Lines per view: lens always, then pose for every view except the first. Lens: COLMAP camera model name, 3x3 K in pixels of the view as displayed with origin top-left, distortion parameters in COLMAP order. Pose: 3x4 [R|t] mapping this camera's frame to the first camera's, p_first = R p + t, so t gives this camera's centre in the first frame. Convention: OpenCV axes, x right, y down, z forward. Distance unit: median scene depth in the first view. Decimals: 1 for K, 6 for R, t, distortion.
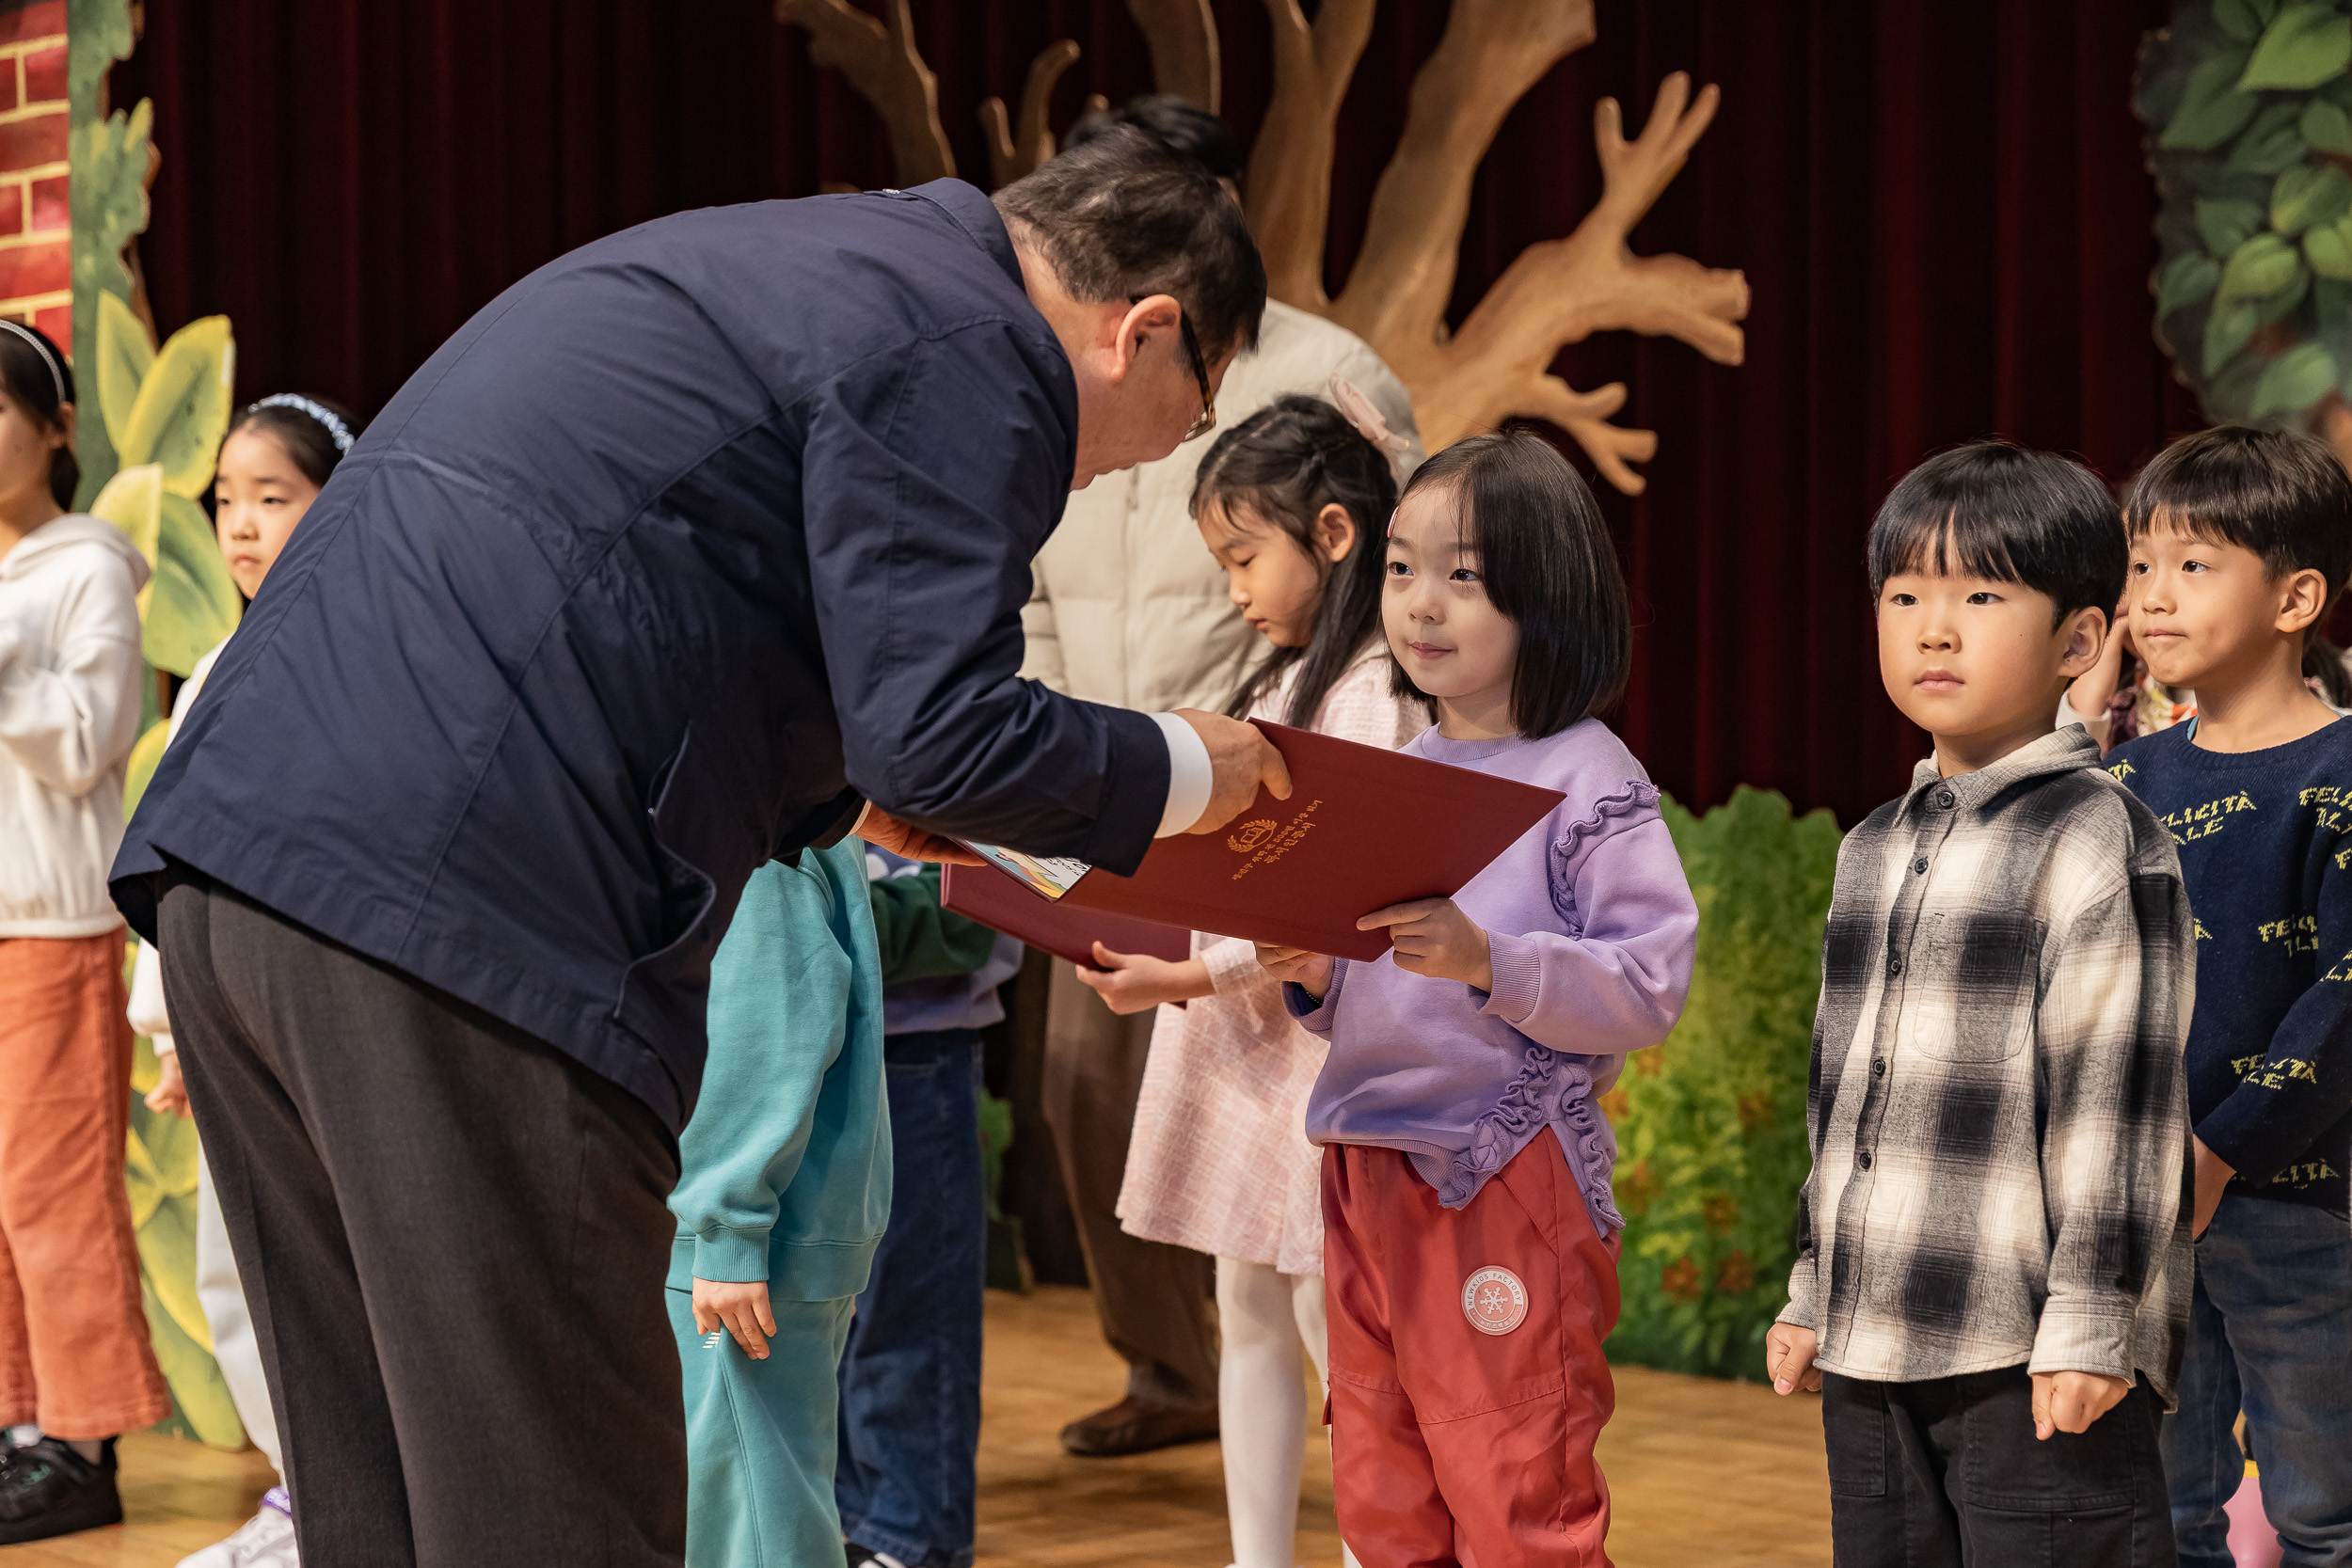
lens RADIAL K [[4463.8, 0, 1185.5], [0, 4463.8, 778.2], [0, 0, 1]] dist [0.073759, 0.000000]
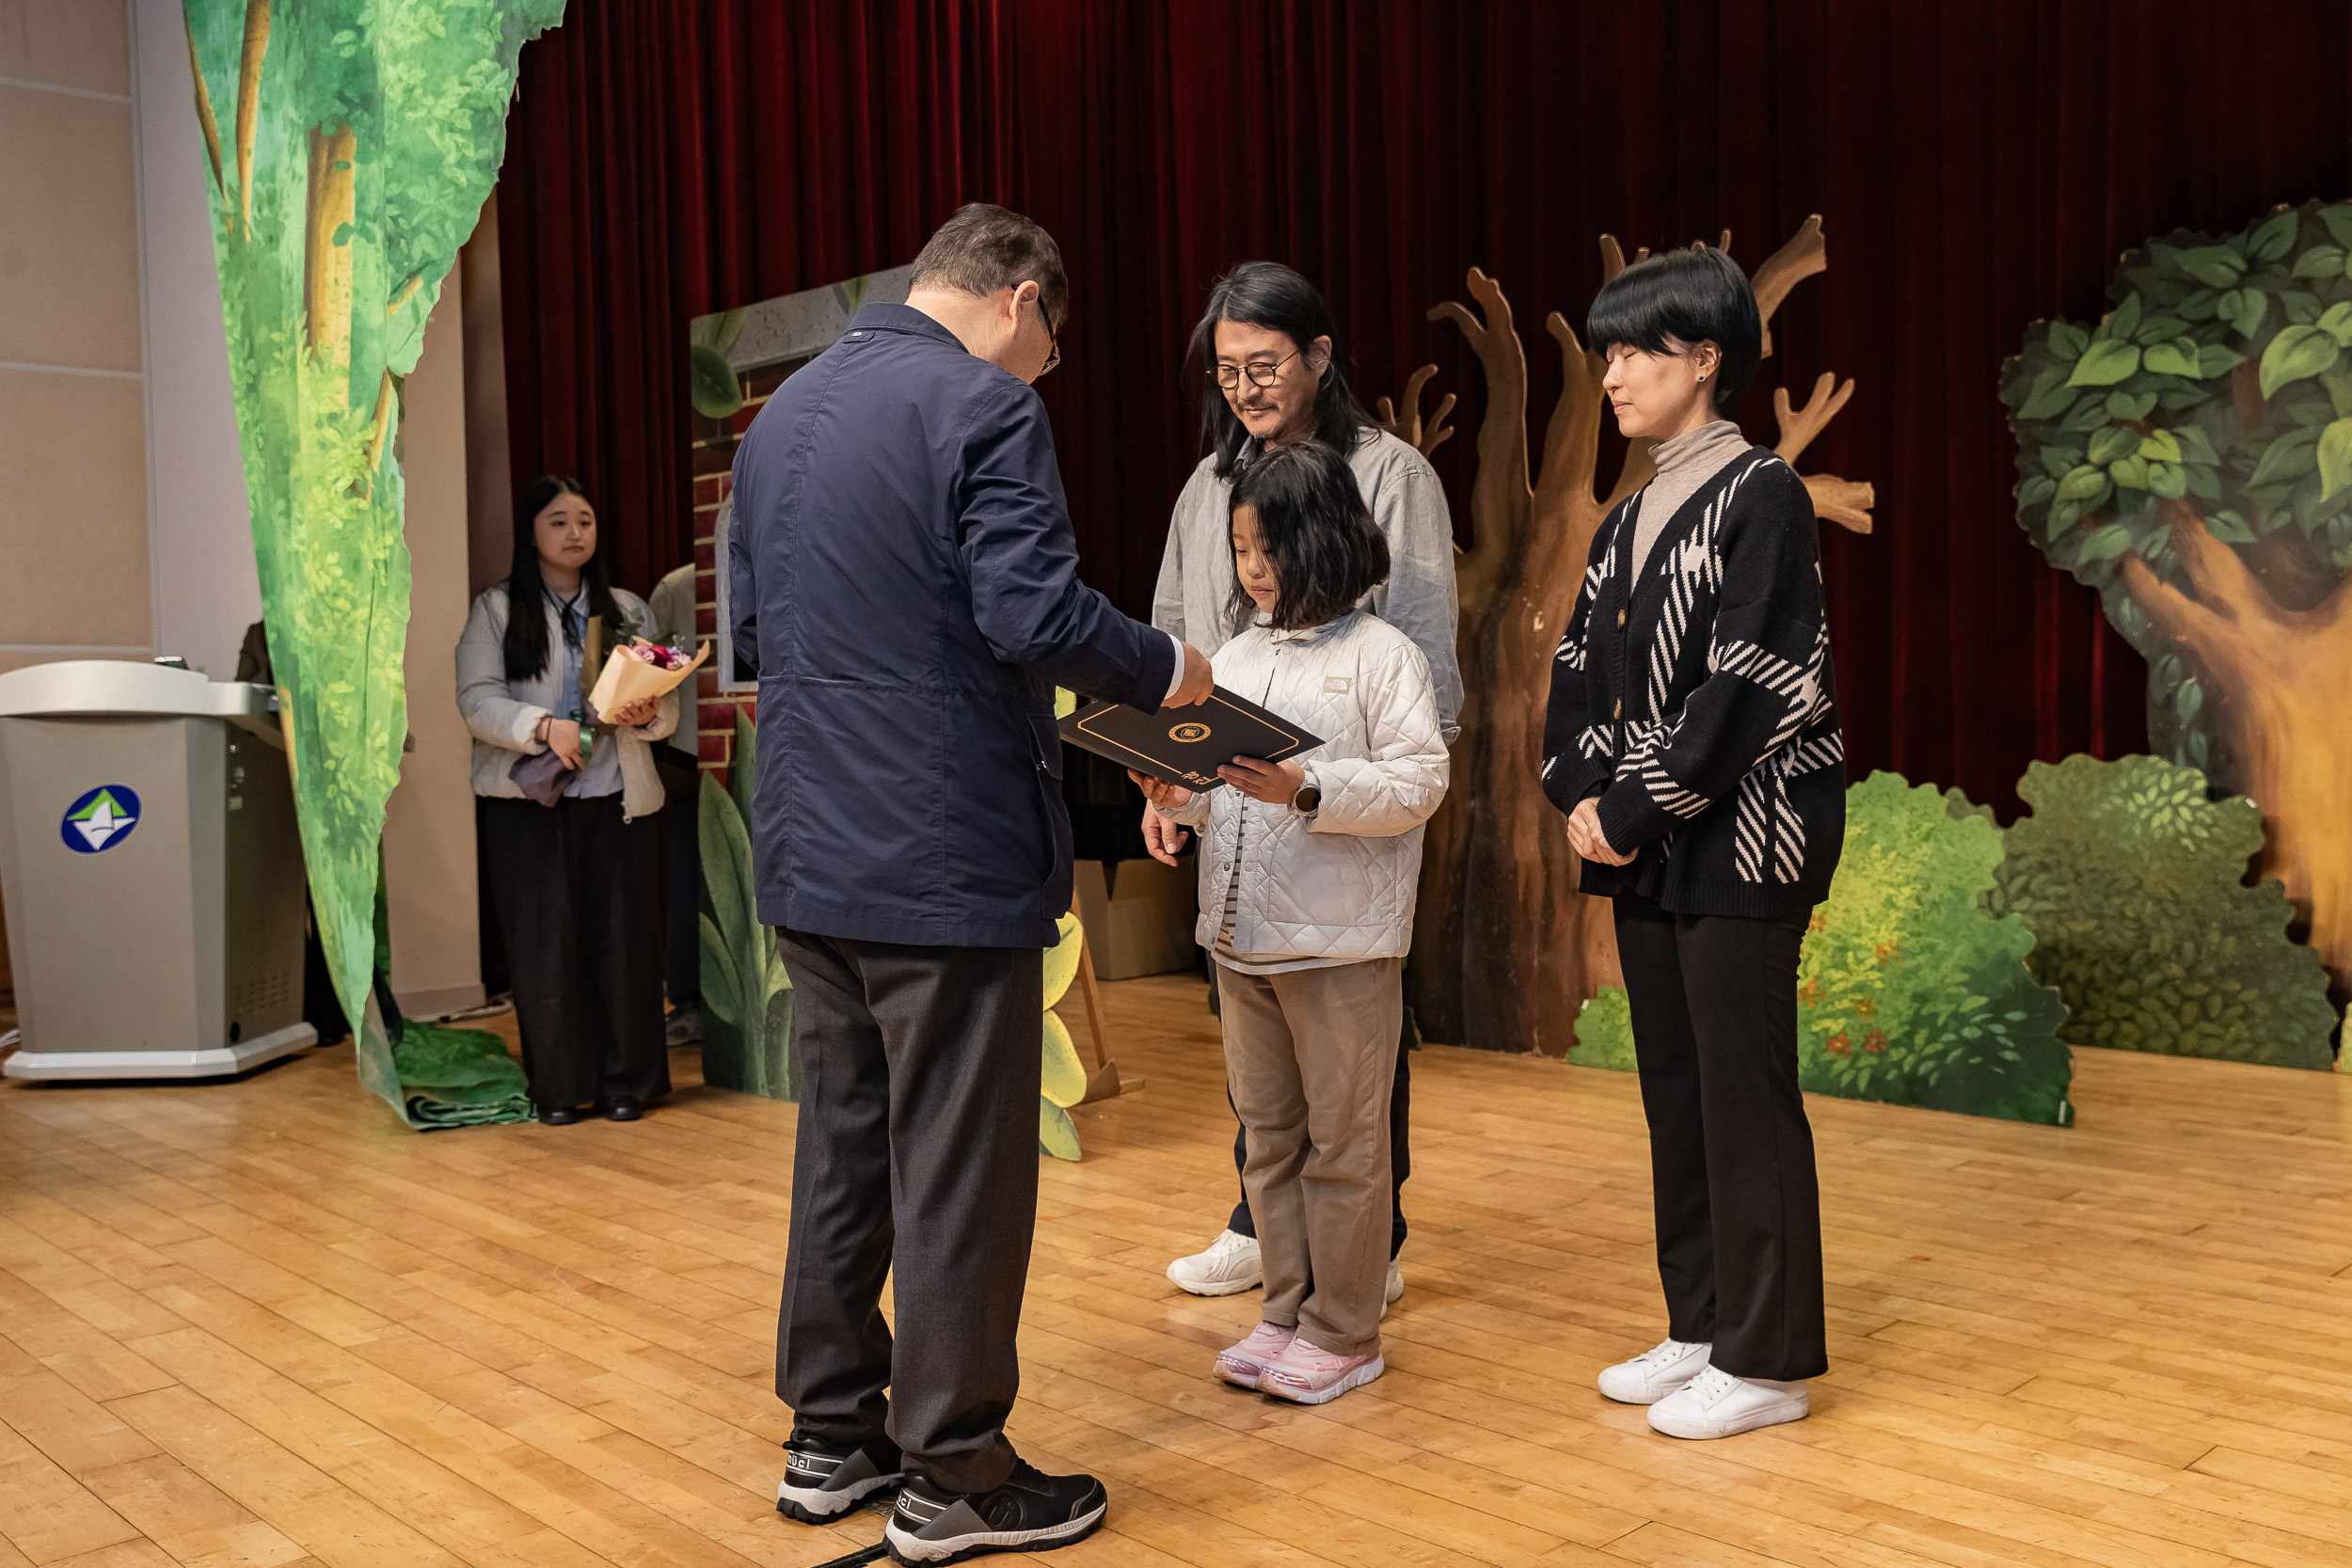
lens RADIAL K [[2034.3, 0, 1203.1], [0, 2034.3, 797.2], [0, 0, 1]] dist [-0.024714, 0.057738]
pose [[0.999725, -0.012478, 0.019847, -0.156963], [0.011918, 0.999534, 0.028092, -0.013311], [-0.020188, -0.027848, 0.999408, 0.186749]]
